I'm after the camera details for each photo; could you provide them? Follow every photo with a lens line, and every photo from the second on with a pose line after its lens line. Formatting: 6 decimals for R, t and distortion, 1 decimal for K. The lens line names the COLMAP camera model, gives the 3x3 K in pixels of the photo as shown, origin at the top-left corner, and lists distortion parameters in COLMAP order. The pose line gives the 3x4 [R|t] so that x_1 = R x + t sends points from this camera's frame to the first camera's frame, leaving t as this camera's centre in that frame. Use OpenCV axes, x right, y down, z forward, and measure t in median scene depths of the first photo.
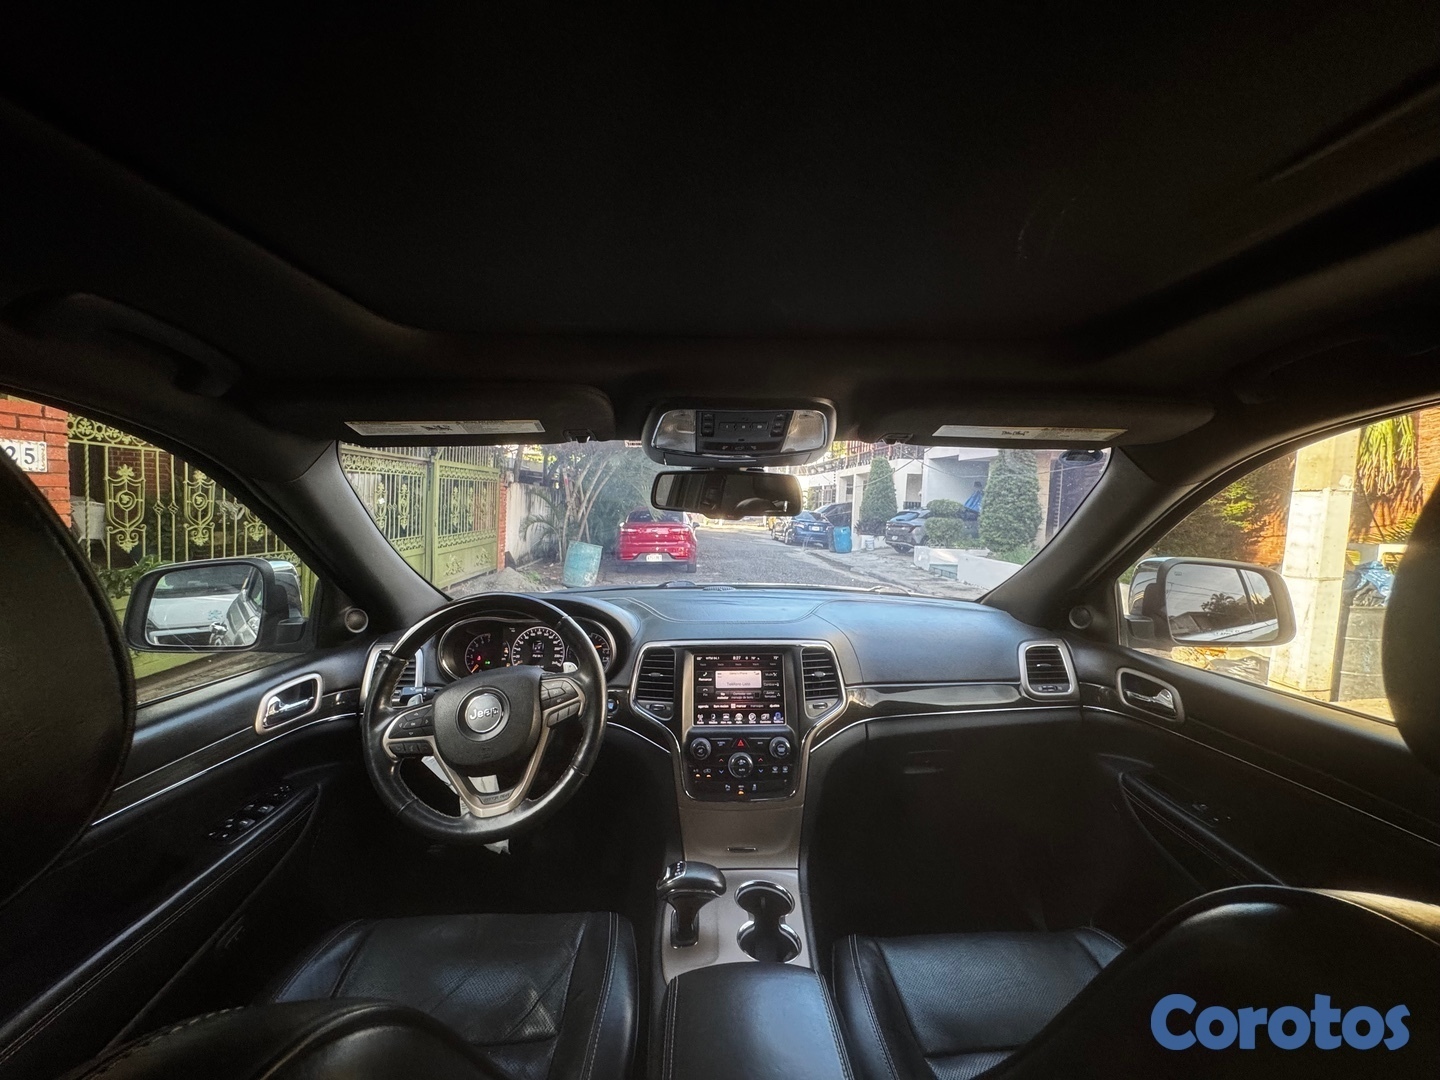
lens RADIAL K [[570.2, 0, 723.0], [0, 570.2, 545.7], [0, 0, 1]] dist [0.001721, 0.000068]
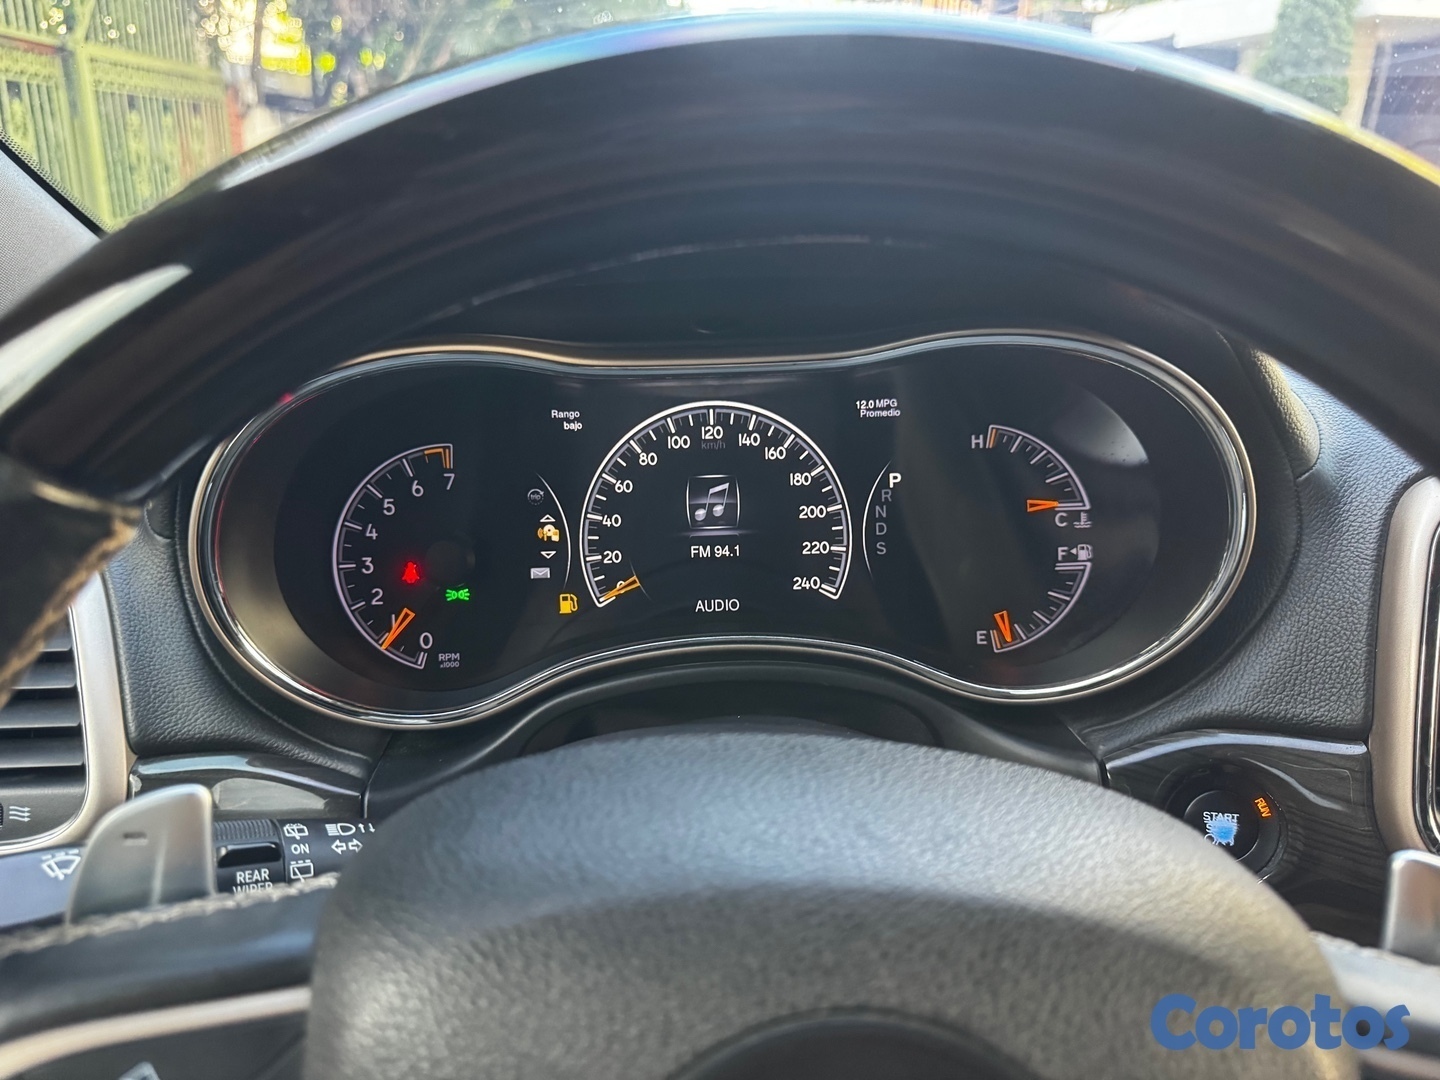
lens RADIAL K [[1016.3, 0, 718.9], [0, 1016.3, 540.1], [0, 0, 1]] dist [0.013439, -0.016479]
pose [[0.998400, -0.032507, 0.046272, -0.337302], [0.018508, 0.961036, 0.275804, 0.094044], [-0.053435, -0.274506, 0.960099, 0.665378]]
